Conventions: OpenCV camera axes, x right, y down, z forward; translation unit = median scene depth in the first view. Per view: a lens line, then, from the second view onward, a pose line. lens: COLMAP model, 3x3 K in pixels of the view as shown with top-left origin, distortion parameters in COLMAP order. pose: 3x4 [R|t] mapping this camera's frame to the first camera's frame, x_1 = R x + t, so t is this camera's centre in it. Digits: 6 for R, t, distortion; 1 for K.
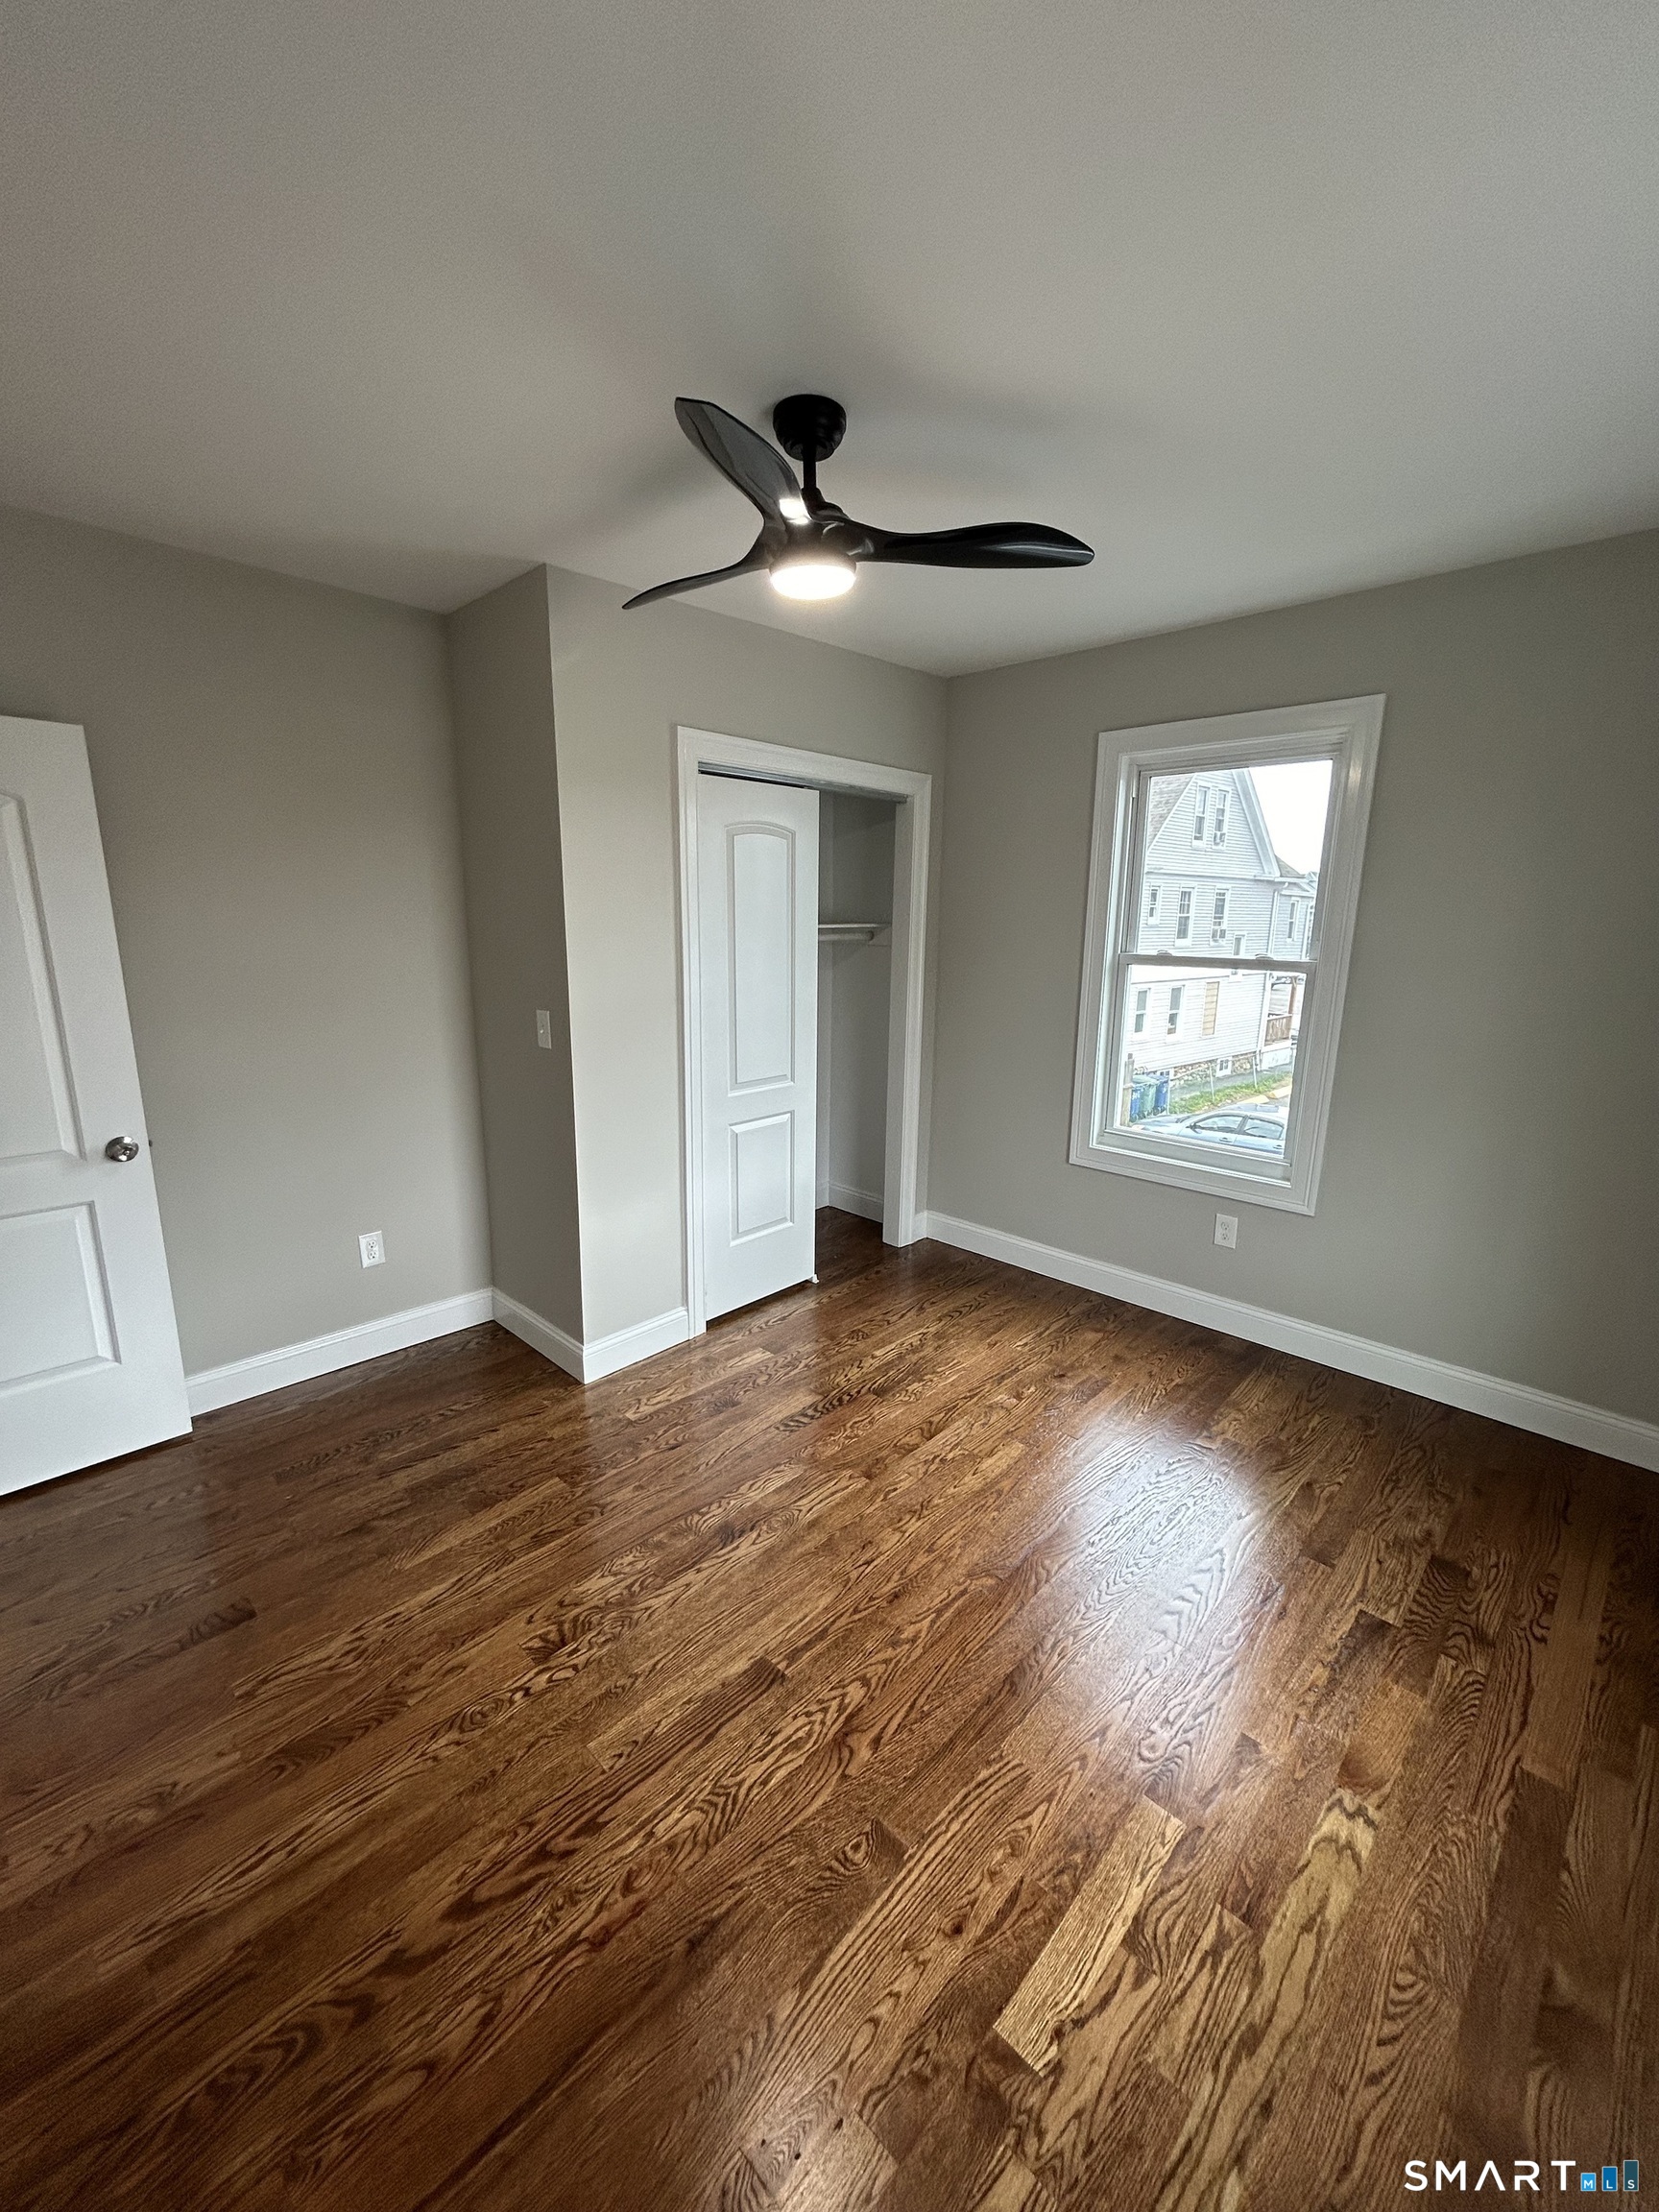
lens RADIAL K [[893.2, 0, 839.9], [0, 893.2, 1104.8], [0, 0, 1]] dist [-0.002527, 0.000817]
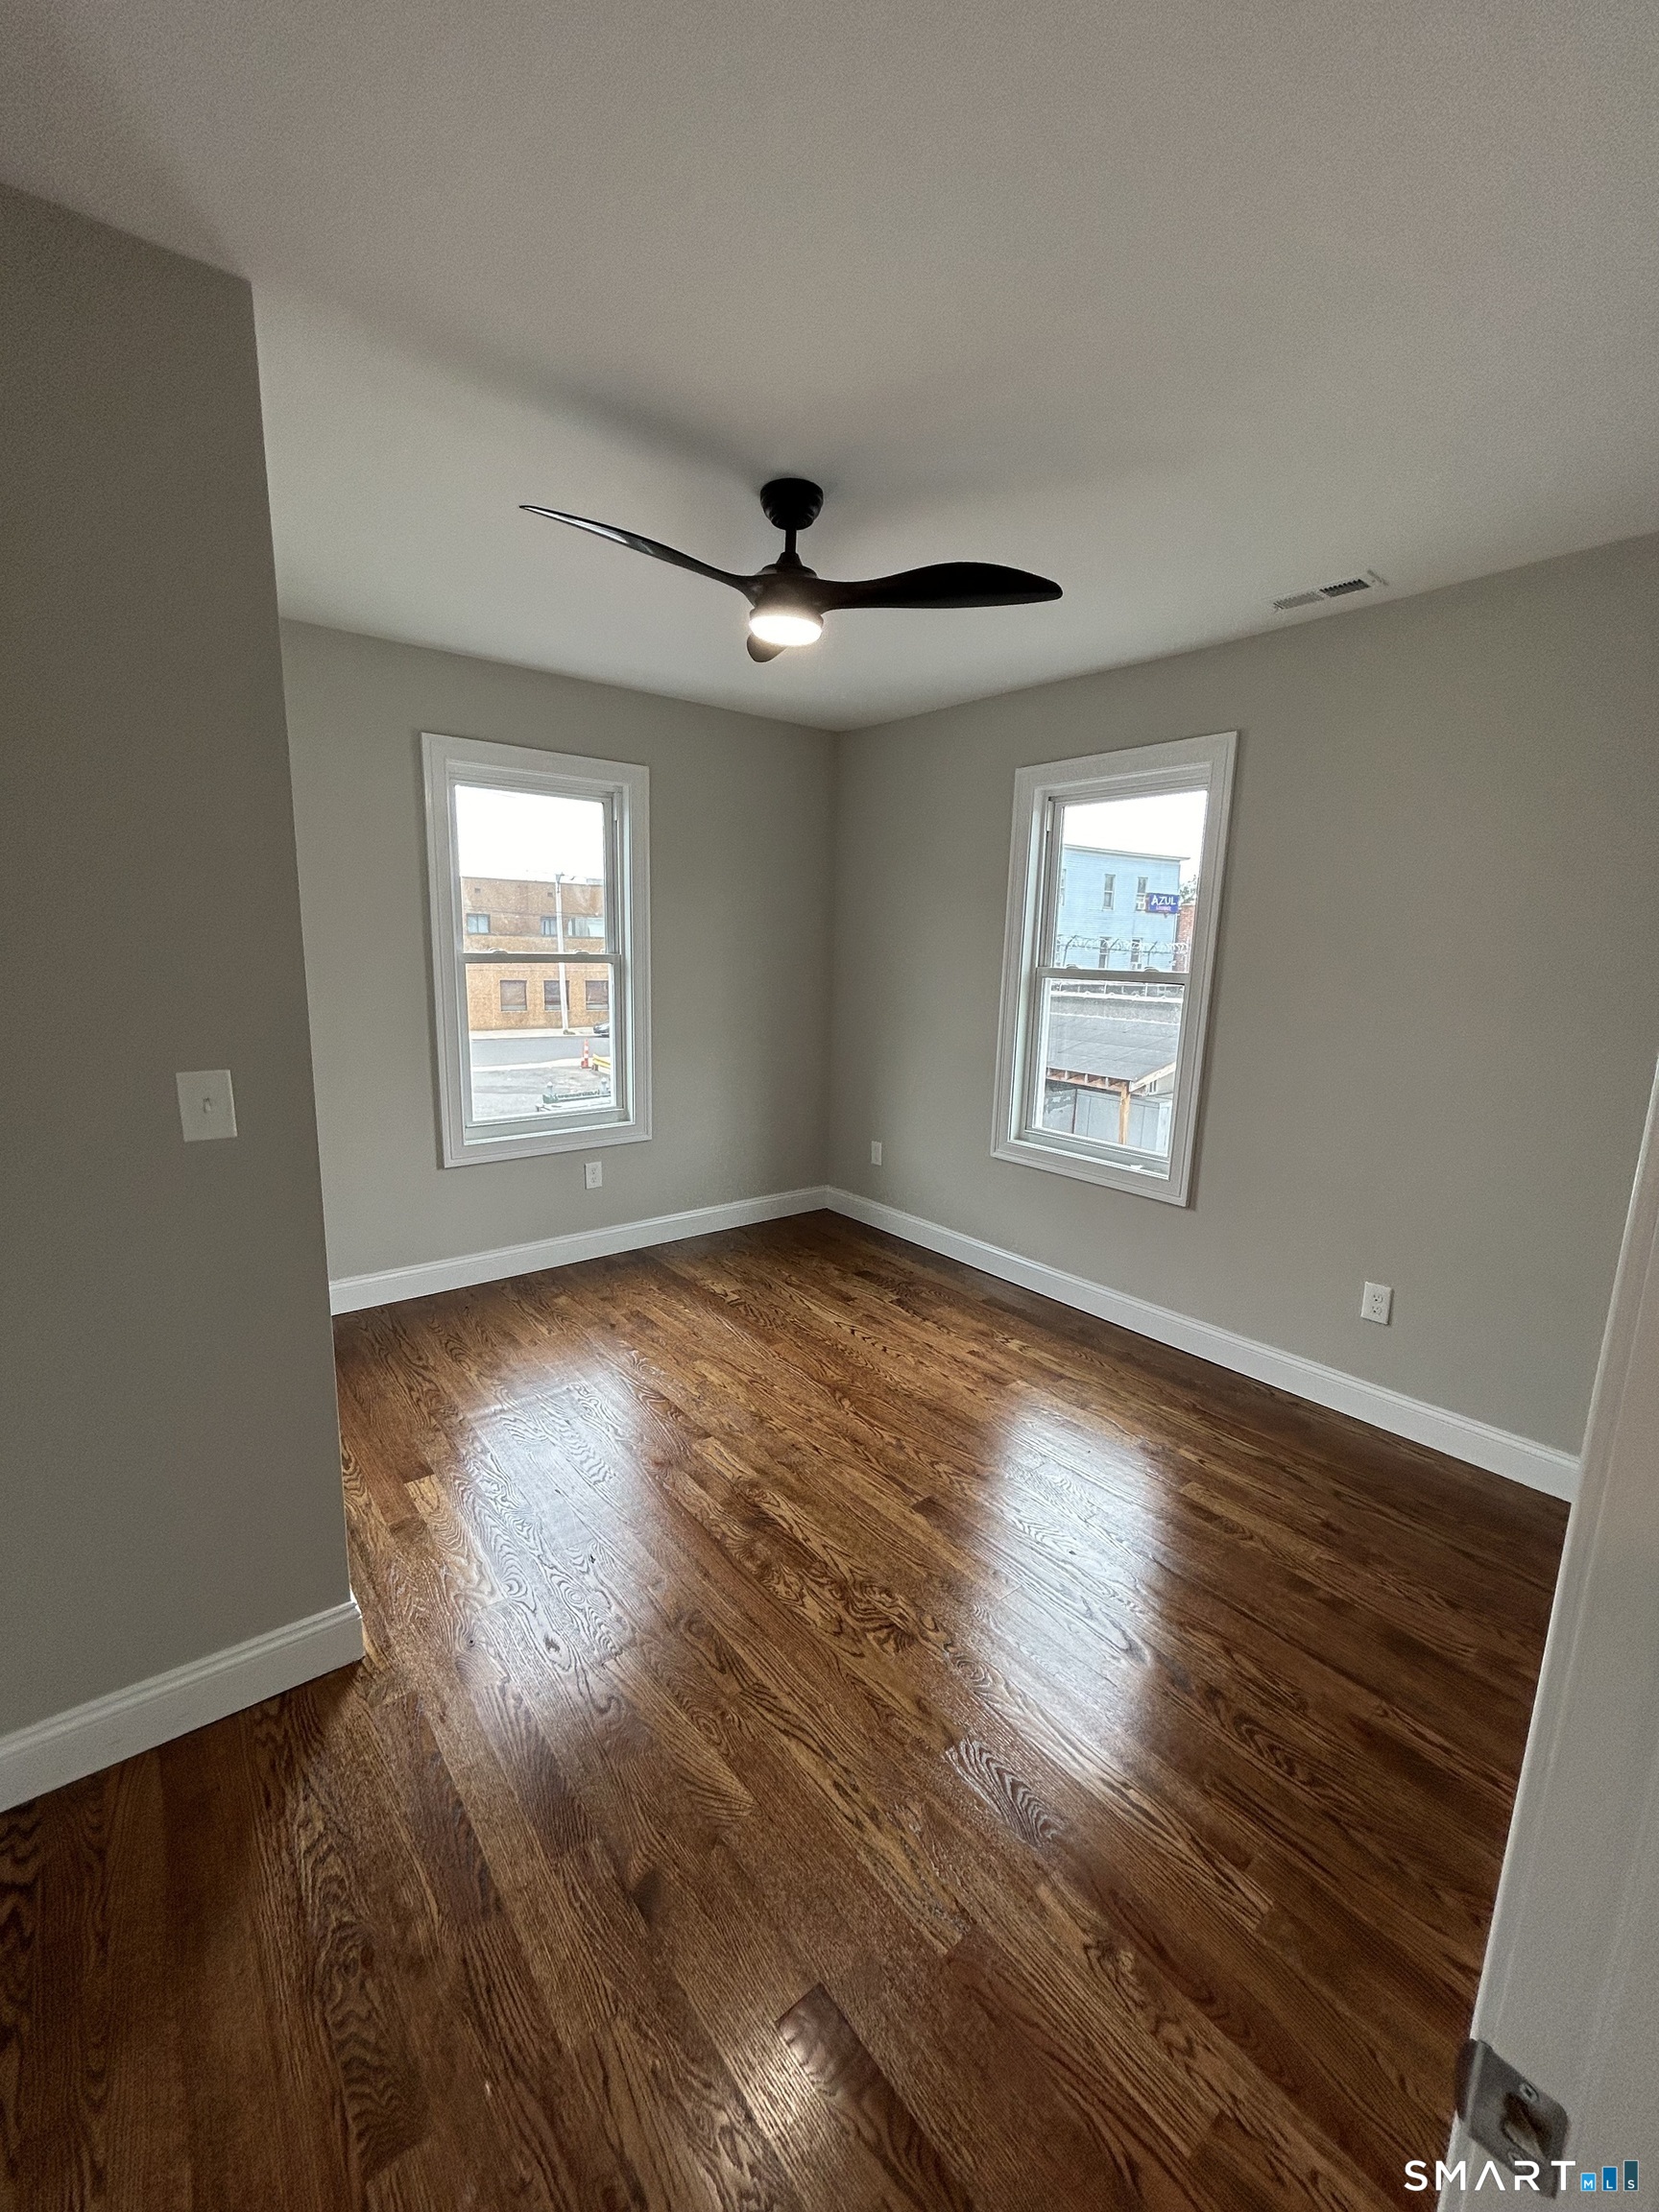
lens RADIAL K [[893.2, 0, 829.7], [0, 893.2, 1101.0], [0, 0, 1]] dist [-0.002527, 0.000817]
pose [[0.122299, -0.180926, 0.975863, -1.065083], [0.190898, 0.969173, 0.155762, -0.130323], [-0.973961, 0.167241, 0.153068, 0.718937]]
